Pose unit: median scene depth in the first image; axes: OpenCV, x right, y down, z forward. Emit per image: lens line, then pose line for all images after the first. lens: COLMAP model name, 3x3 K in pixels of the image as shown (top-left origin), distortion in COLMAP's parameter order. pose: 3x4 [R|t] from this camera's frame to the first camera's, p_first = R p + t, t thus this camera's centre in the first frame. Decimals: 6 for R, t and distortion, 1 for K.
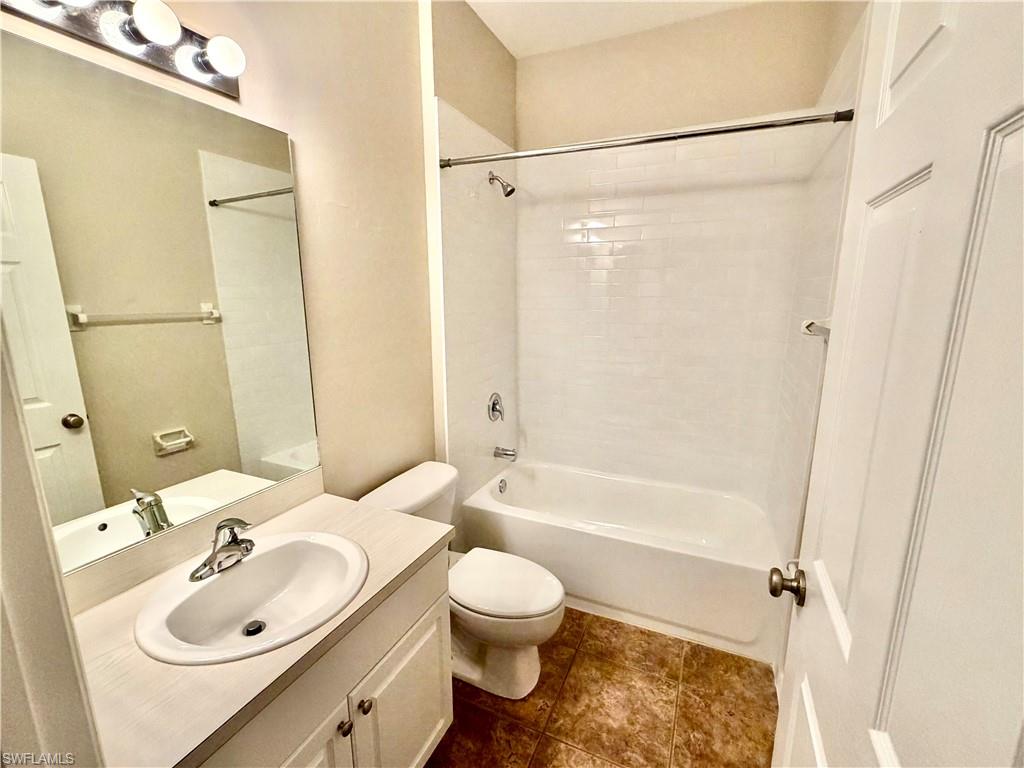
lens RADIAL K [[451.9, 0, 509.4], [0, 451.9, 384.4], [0, 0, 1]] dist [-0.001141, 0.000997]
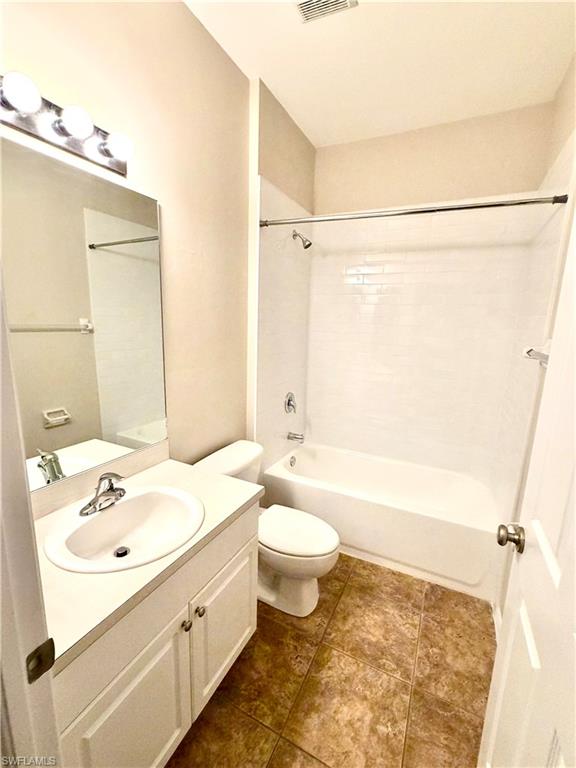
lens RADIAL K [[338.9, 0, 286.0], [0, 338.9, 384.0], [0, 0, 1]] dist [-0.001141, 0.000997]
pose [[0.999024, 0.039801, -0.019174, -0.036042], [-0.039977, 0.999161, -0.008848, 0.005163], [0.018806, 0.009606, 0.999777, -0.027847]]
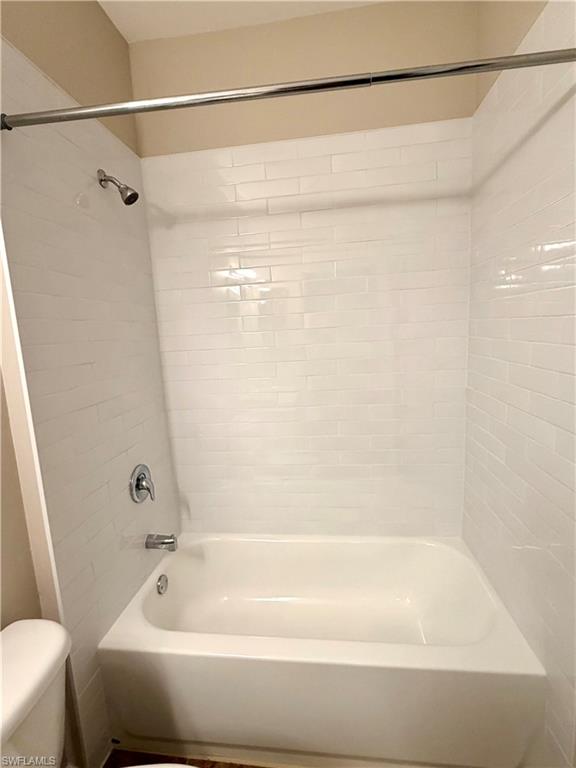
lens RADIAL K [[338.9, 0, 282.6], [0, 338.9, 380.0], [0, 0, 1]] dist [-0.001141, 0.000997]
pose [[0.952713, -0.090618, 0.290044, 0.064967], [0.111932, 0.992038, -0.057723, -0.087880], [-0.282504, 0.087459, 0.955271, 0.545622]]
